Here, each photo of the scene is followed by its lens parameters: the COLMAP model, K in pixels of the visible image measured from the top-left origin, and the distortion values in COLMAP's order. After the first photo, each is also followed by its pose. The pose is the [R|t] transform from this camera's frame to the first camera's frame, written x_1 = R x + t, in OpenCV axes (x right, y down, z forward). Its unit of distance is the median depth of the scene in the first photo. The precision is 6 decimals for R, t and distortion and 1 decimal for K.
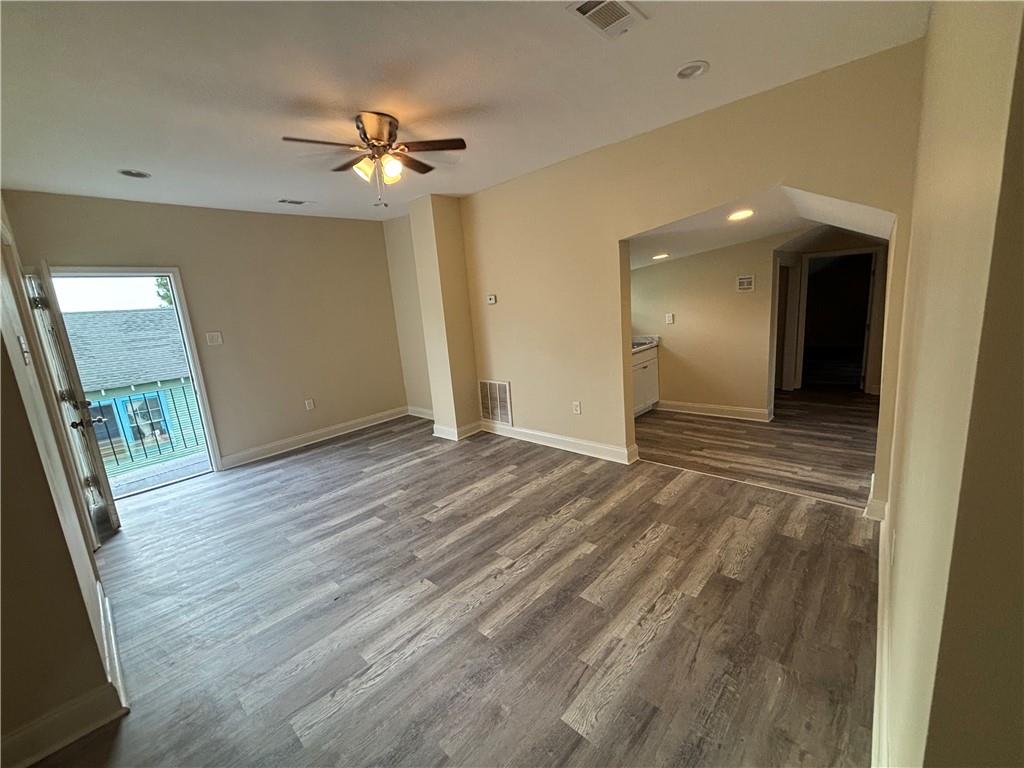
lens RADIAL K [[408.2, 0, 509.5], [0, 408.2, 382.3], [0, 0, 1]] dist [0.003159, 0.000420]
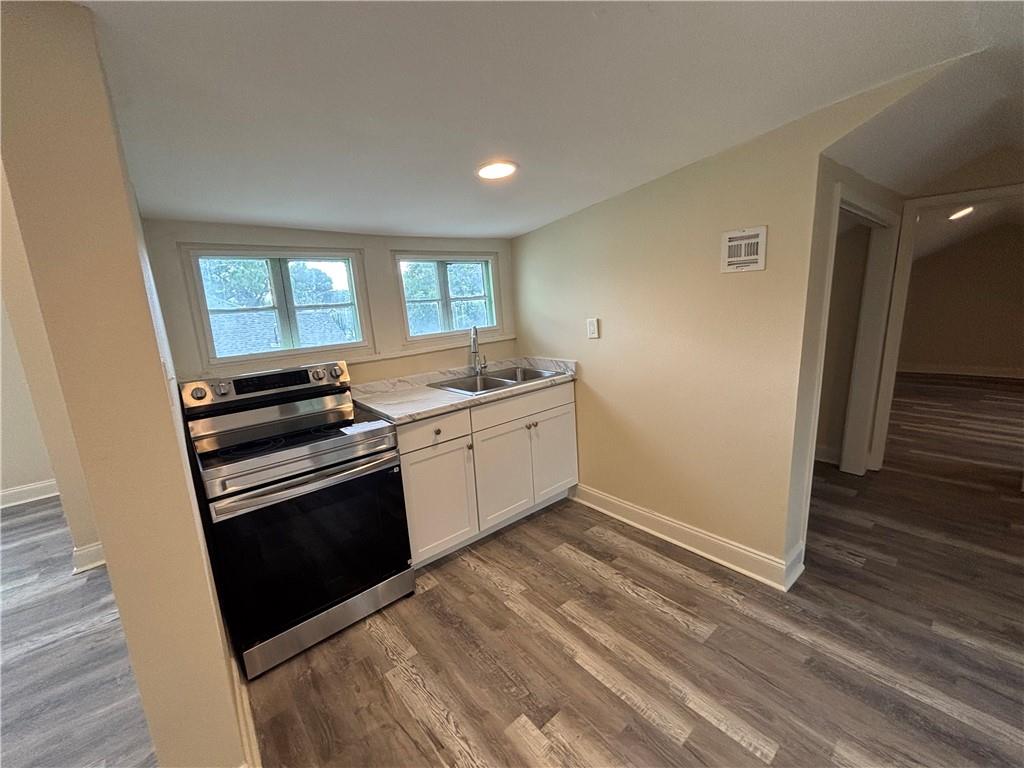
lens RADIAL K [[411.9, 0, 509.4], [0, 411.9, 384.0], [0, 0, 1]] dist [0.000340, 0.000296]
pose [[0.991318, 0.050990, -0.121197, 0.472086], [-0.048092, 0.998485, 0.026719, -0.128767], [0.122376, -0.020659, 0.992269, 0.662970]]
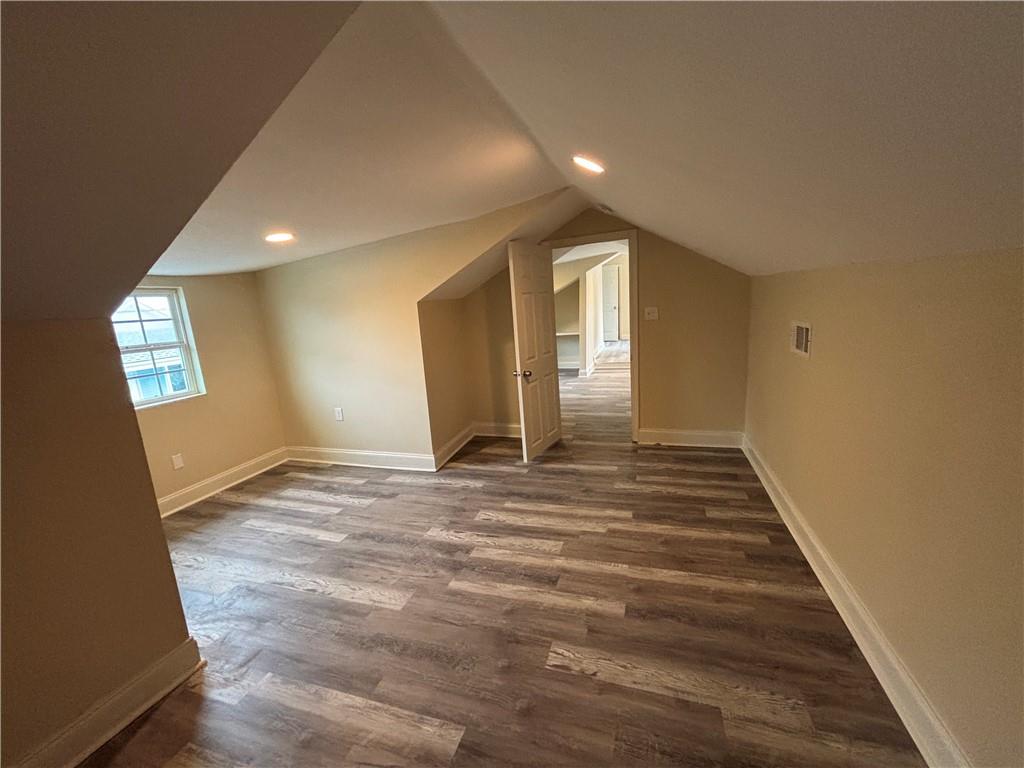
lens RADIAL K [[408.2, 0, 509.5], [0, 408.2, 382.3], [0, 0, 1]] dist [0.003159, 0.000420]
pose [[-0.907275, 0.220612, -0.358026, 1.705577], [0.071172, 0.919621, 0.386305, -0.515949], [0.414472, 0.325003, -0.850050, 2.227501]]
